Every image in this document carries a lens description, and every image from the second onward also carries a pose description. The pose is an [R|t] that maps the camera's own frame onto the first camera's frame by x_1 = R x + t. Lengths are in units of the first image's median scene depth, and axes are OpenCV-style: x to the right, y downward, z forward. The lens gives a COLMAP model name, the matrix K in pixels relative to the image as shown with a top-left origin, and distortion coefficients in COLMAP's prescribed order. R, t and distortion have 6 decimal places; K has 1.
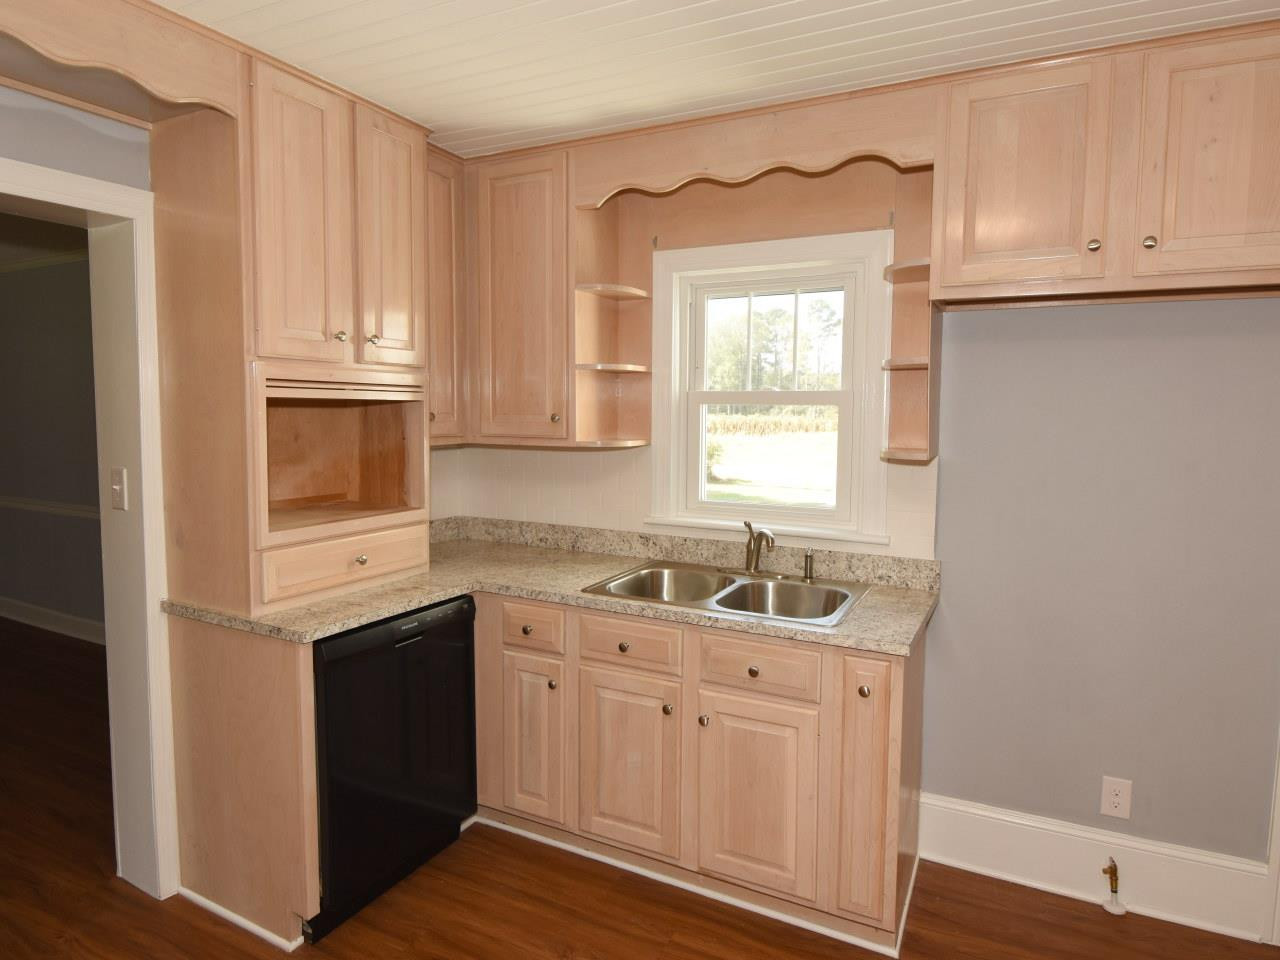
lens RADIAL K [[795.6, 0, 640.0], [0, 795.6, 480.0], [0, 0, 1]] dist [0.001579, 0.000320]
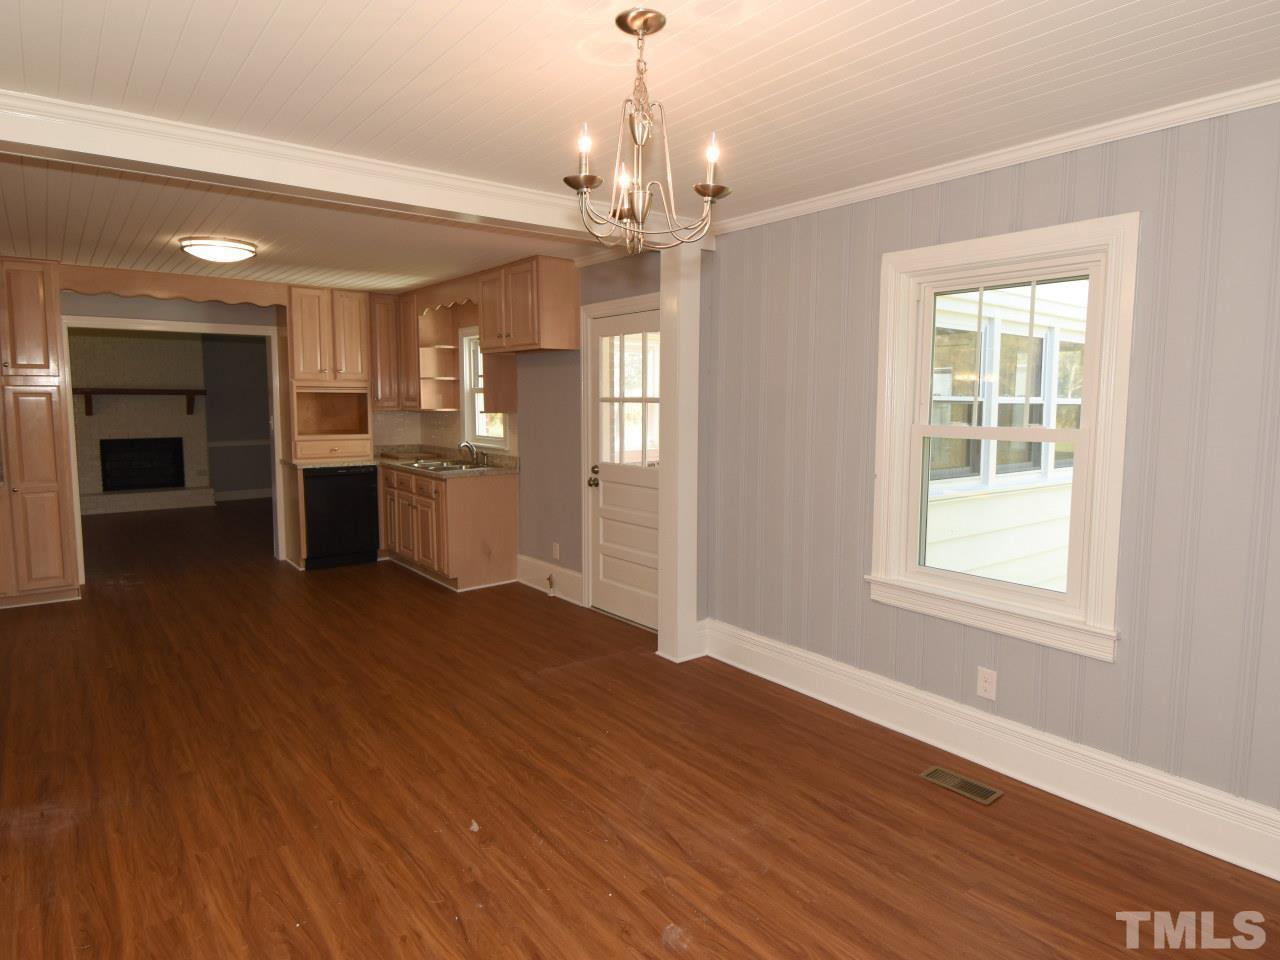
lens RADIAL K [[769.0, 0, 642.8], [0, 769.0, 480.2], [0, 0, 1]] dist [0.001521, 0.000281]
pose [[0.901326, 0.035931, -0.431647, 1.852261], [-0.032039, 0.999354, 0.016287, 0.133225], [0.431954, -0.000850, 0.901895, -1.020216]]
